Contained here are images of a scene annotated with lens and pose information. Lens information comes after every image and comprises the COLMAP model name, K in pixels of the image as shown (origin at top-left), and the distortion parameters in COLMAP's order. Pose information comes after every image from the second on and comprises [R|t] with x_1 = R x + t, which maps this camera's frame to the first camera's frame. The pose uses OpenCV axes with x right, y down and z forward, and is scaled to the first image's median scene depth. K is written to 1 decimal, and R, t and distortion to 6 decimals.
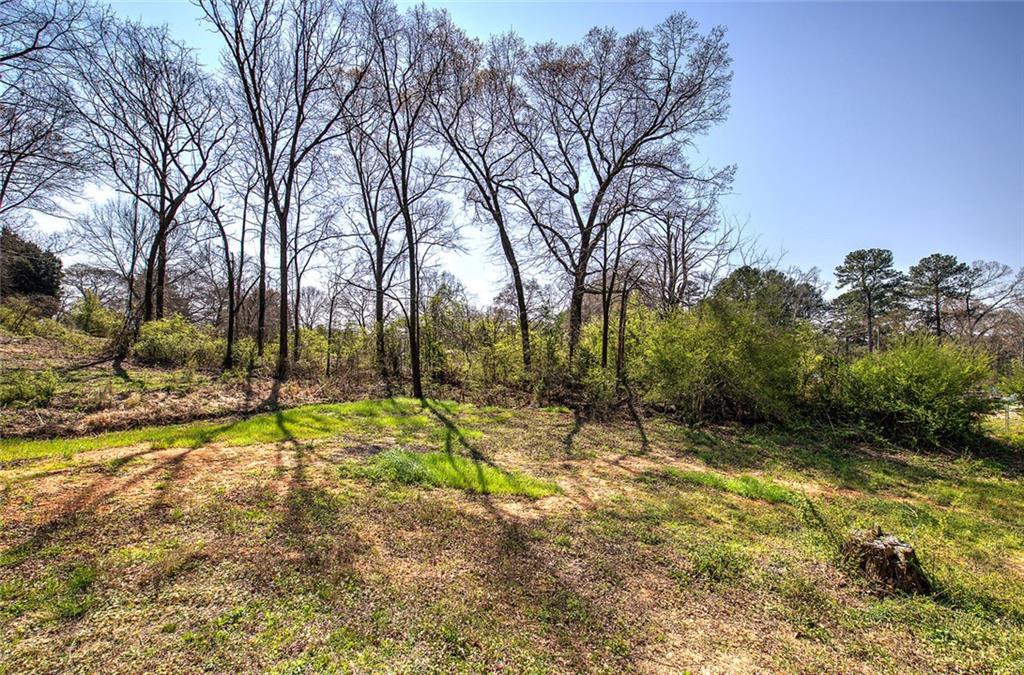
lens RADIAL K [[435.6, 0, 511.9], [0, 435.6, 344.5], [0, 0, 1]] dist [-0.005855, 0.001506]
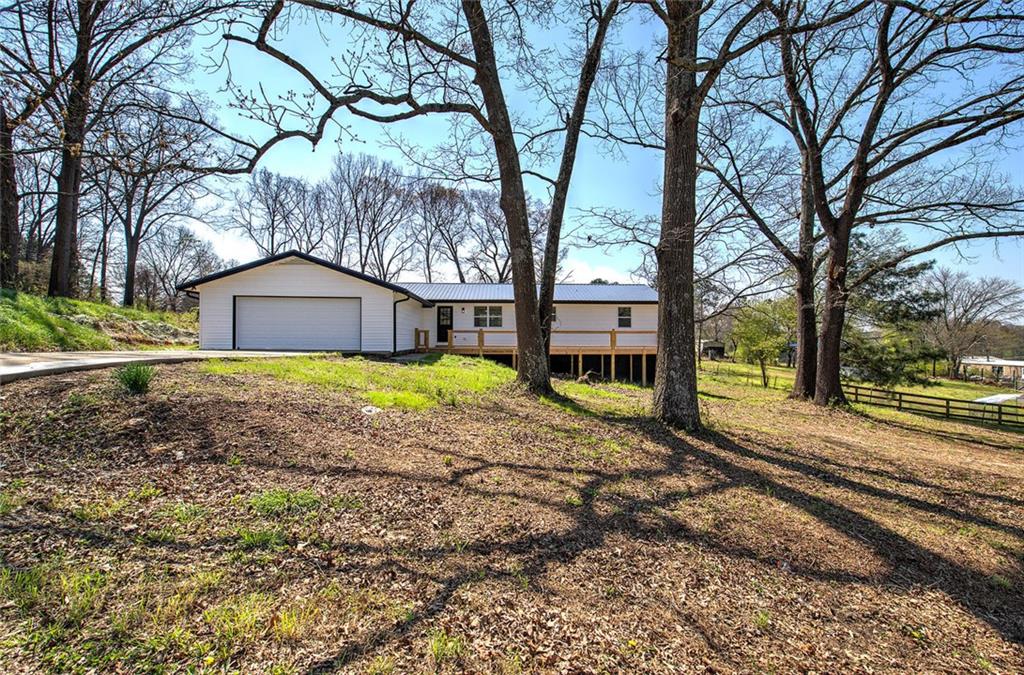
lens RADIAL K [[435.6, 0, 514.3], [0, 435.6, 342.6], [0, 0, 1]] dist [-0.005855, 0.001506]
pose [[0.968851, 0.001345, 0.247642, -0.266607], [-0.005069, 0.999883, 0.014402, 0.031731], [-0.247593, -0.015208, 0.968745, -0.970989]]
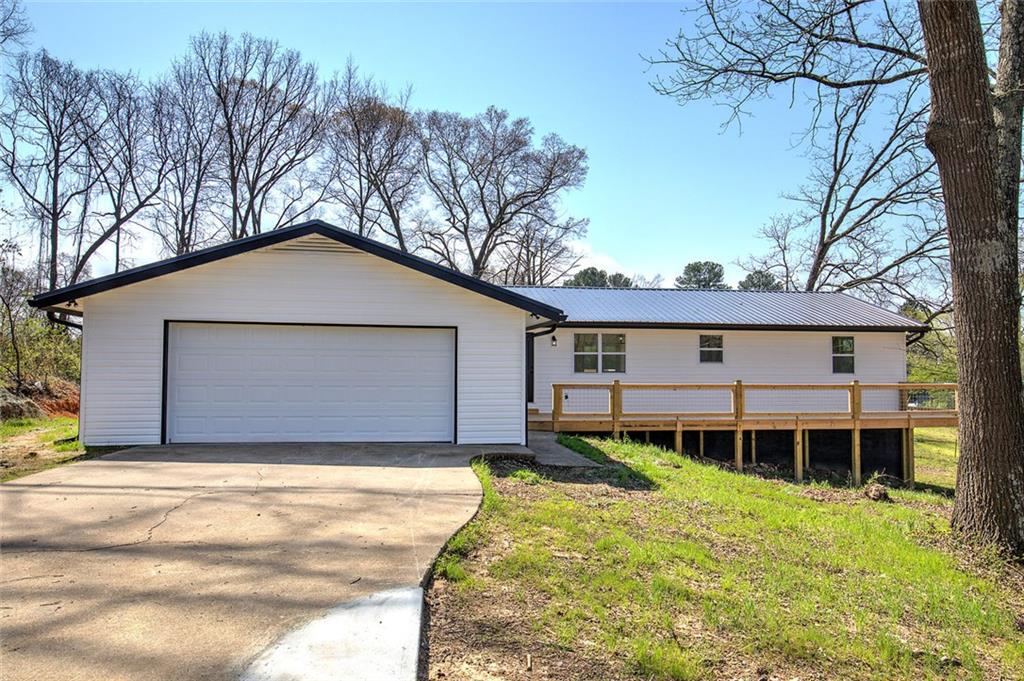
lens RADIAL K [[709.1, 0, 508.1], [0, 709.1, 340.1], [0, 0, 1]] dist [0.023634, -0.002728]
pose [[0.928659, 0.016617, 0.370563, -0.440018], [-0.007835, 0.999652, -0.025191, 0.001955], [-0.370852, 0.020490, 0.928466, -0.784815]]
